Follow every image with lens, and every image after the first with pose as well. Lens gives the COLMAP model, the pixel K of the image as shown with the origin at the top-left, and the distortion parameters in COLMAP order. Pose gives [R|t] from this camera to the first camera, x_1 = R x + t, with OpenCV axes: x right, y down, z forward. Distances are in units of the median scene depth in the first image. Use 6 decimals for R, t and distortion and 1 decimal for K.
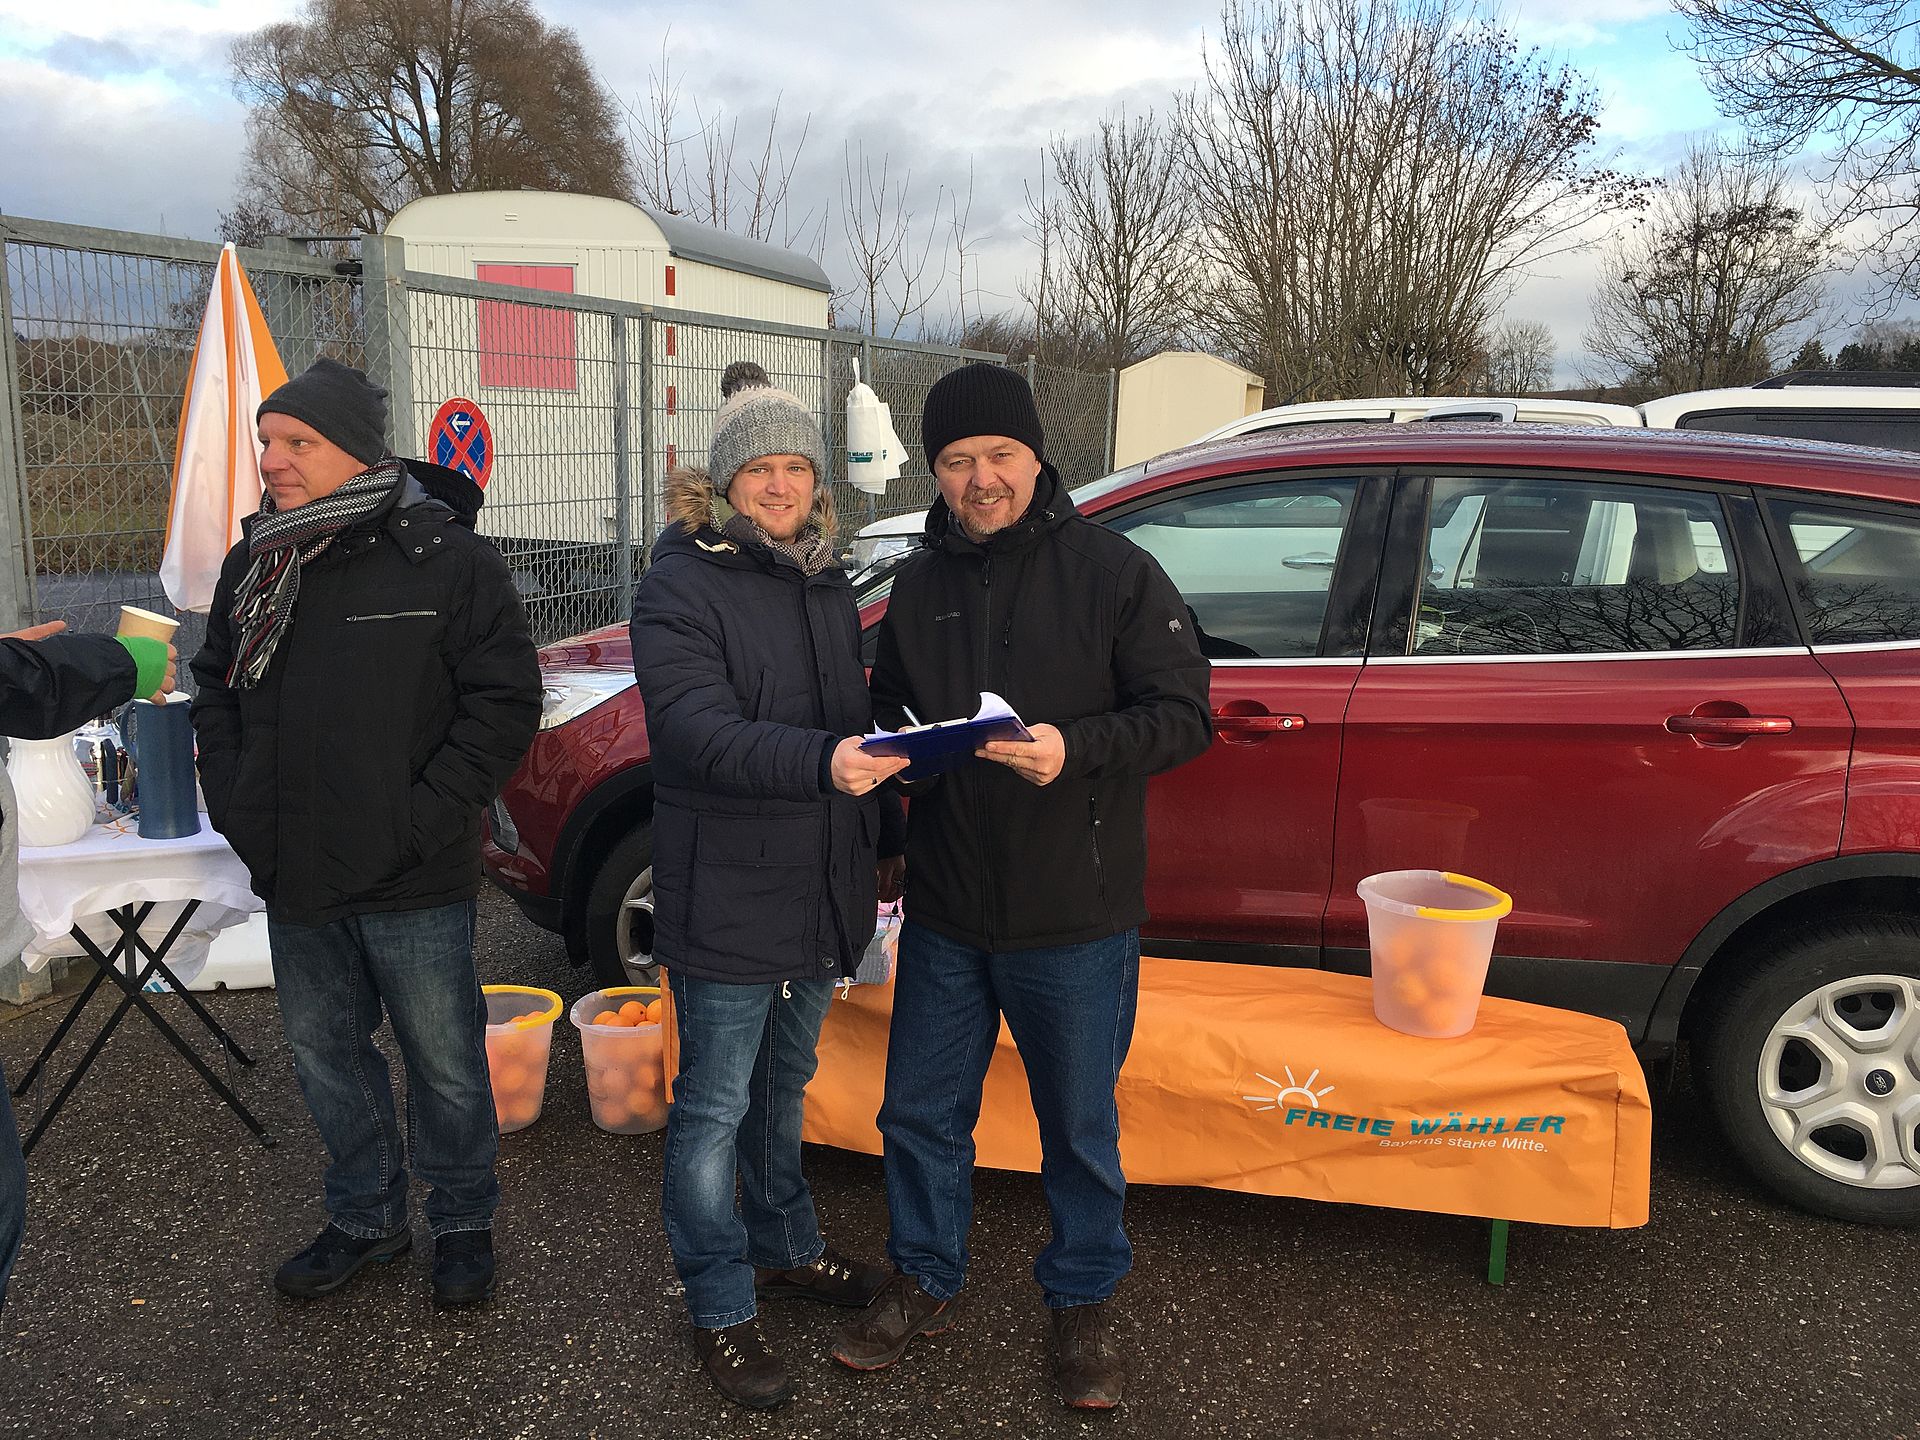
lens RADIAL K [[1585.2, 0, 960.0], [0, 1585.2, 720.0], [0, 0, 1]] dist [0.053730, -0.002150]
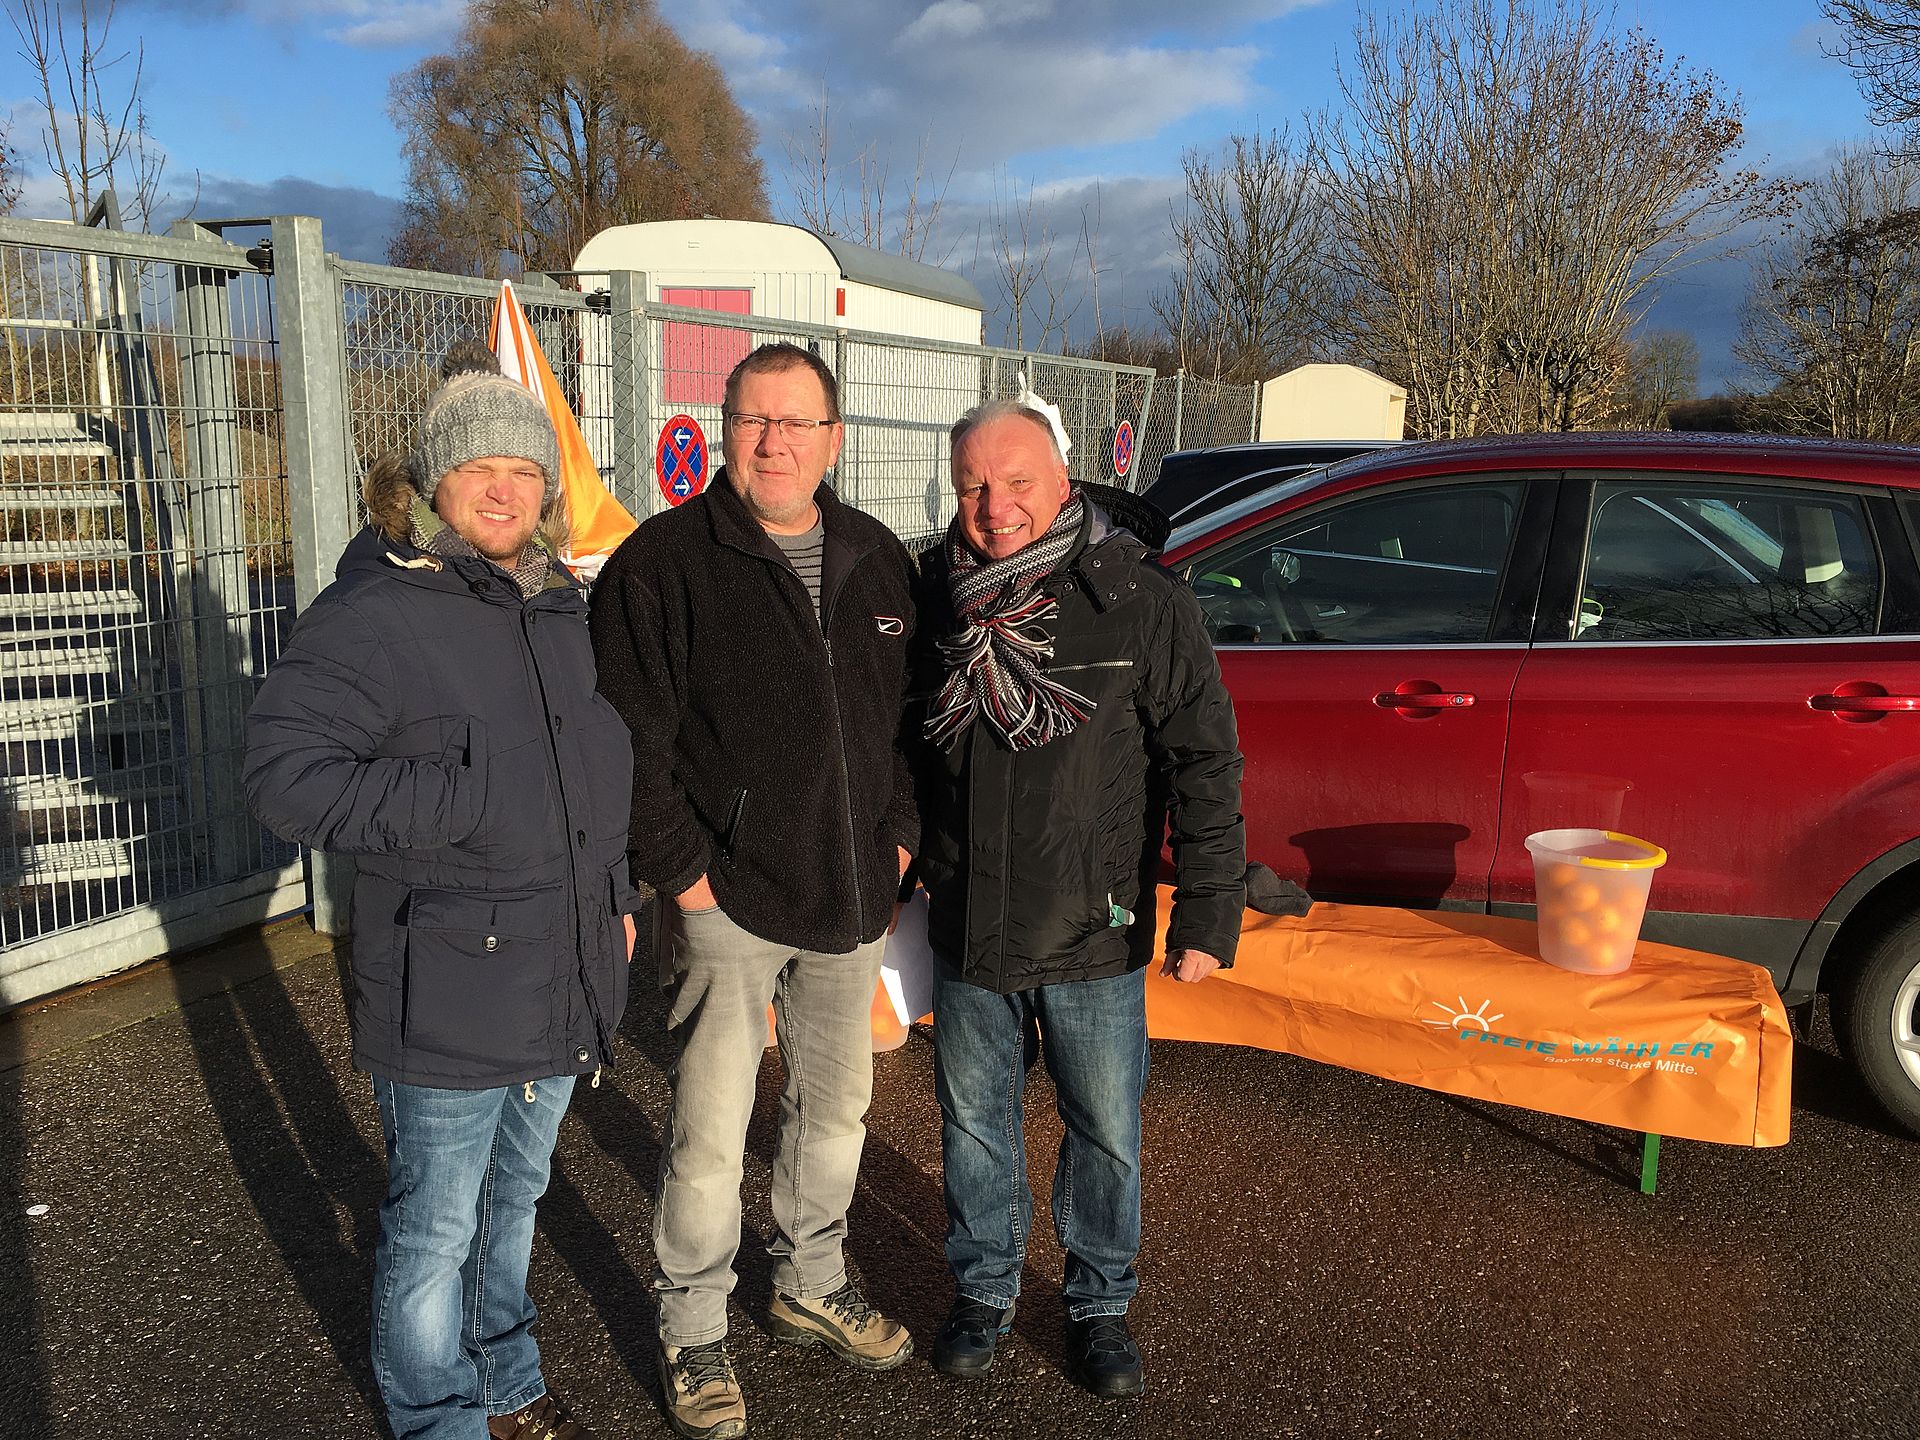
lens RADIAL K [[1576.2, 0, 960.0], [0, 1576.2, 720.0], [0, 0, 1]] dist [0.059666, -0.035099]
pose [[0.997097, 0.011226, -0.075304, -0.056723], [-0.011655, 0.999918, -0.005267, 0.023885], [0.075239, 0.006129, 0.997147, -0.134094]]
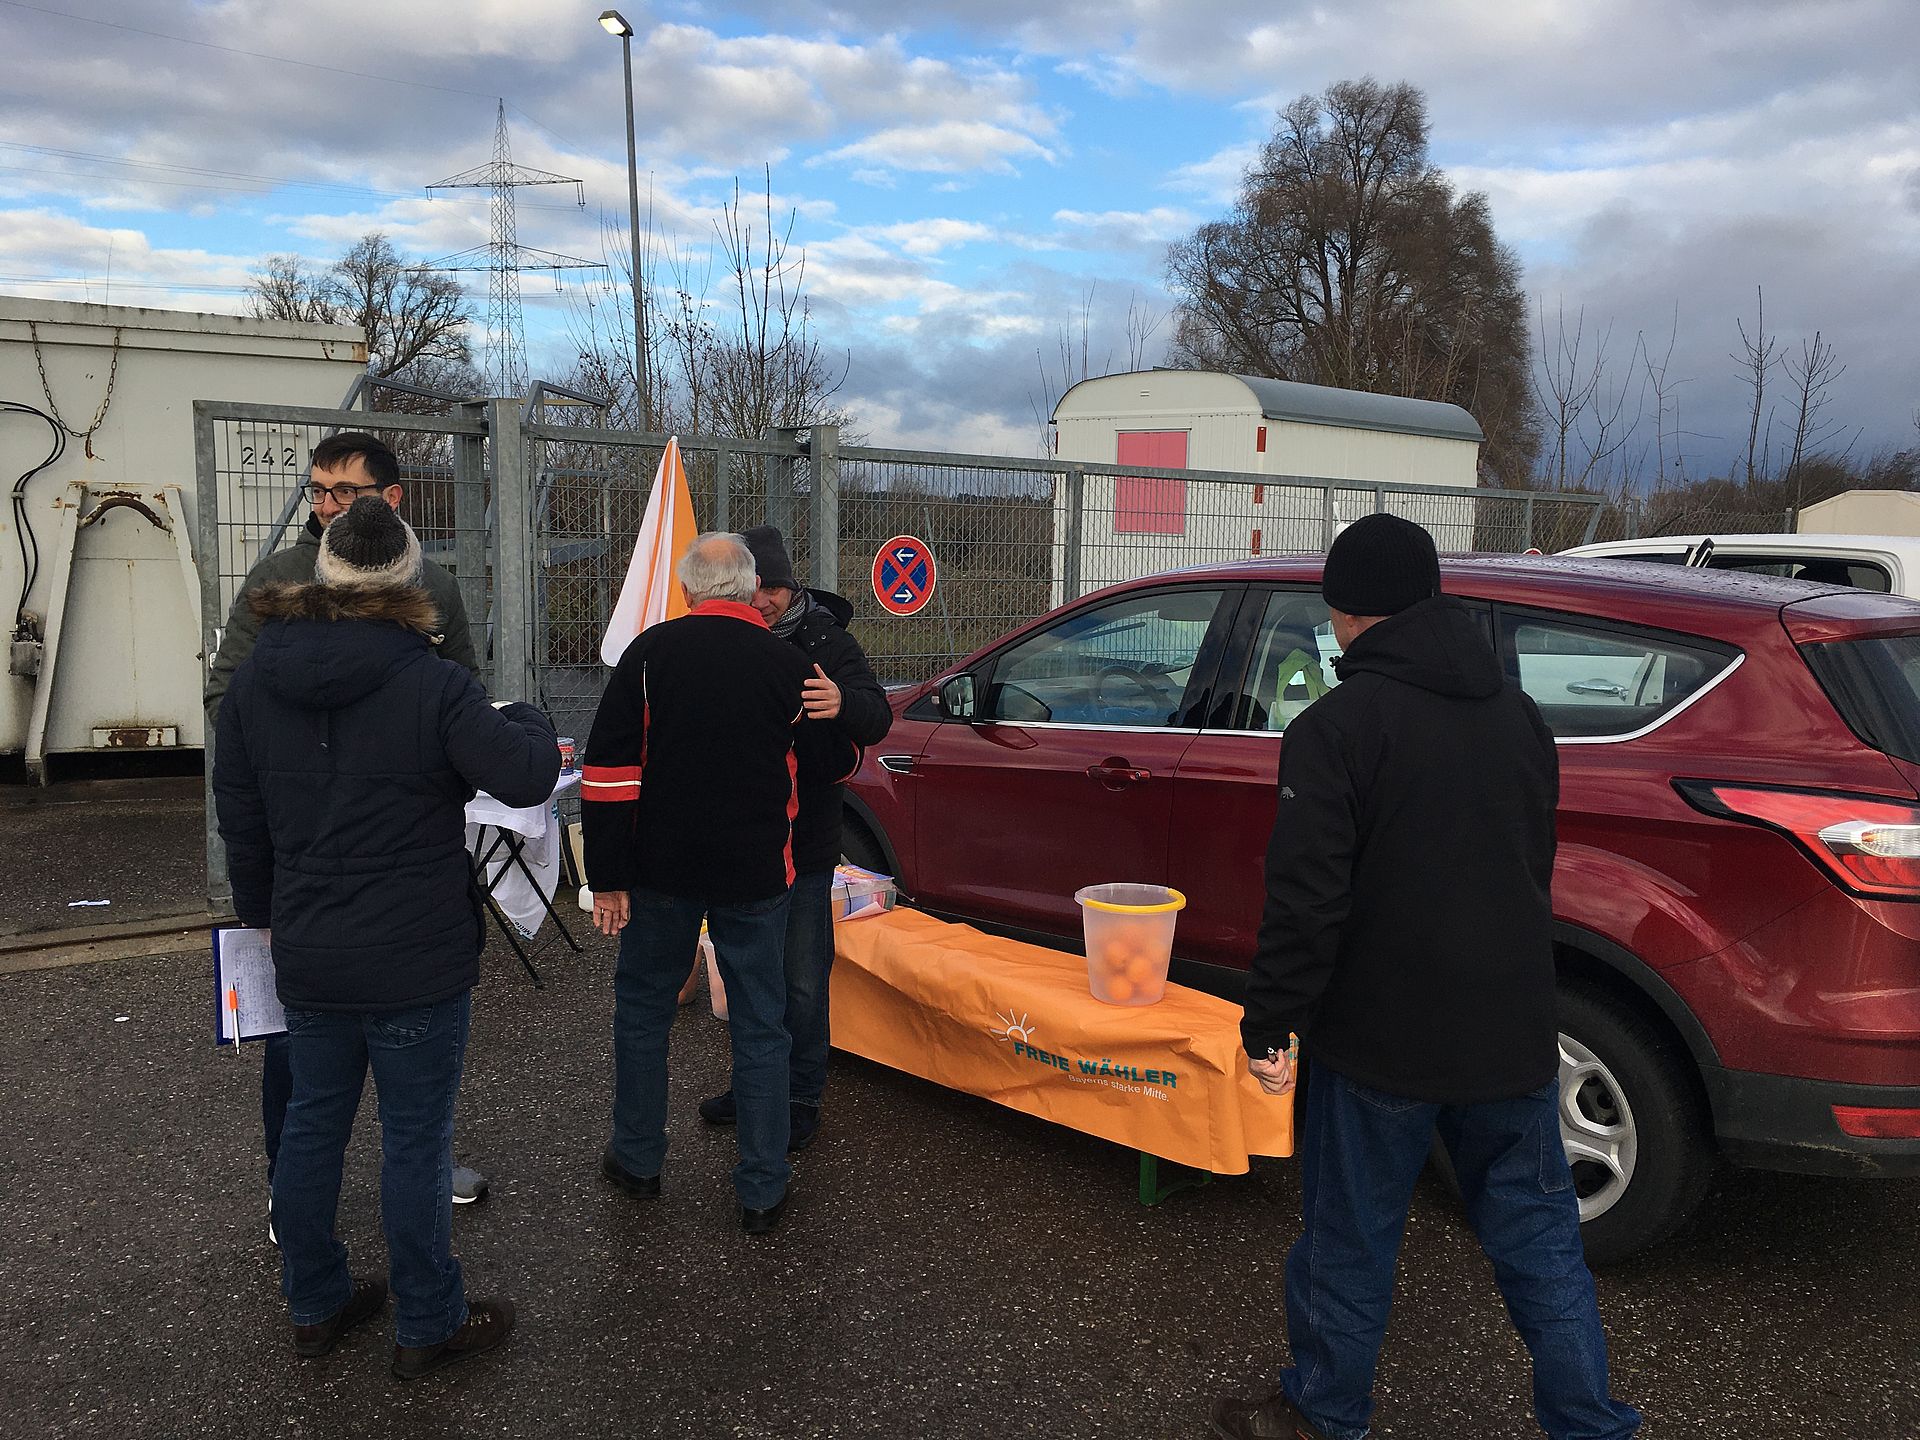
lens RADIAL K [[1585.2, 0, 960.0], [0, 1585.2, 720.0], [0, 0, 1]] dist [0.053730, -0.002150]
pose [[0.853613, 0.057702, -0.517702, 0.687981], [-0.104894, 0.992528, -0.062329, 0.049067], [0.510237, 0.107509, 0.853287, -0.168446]]
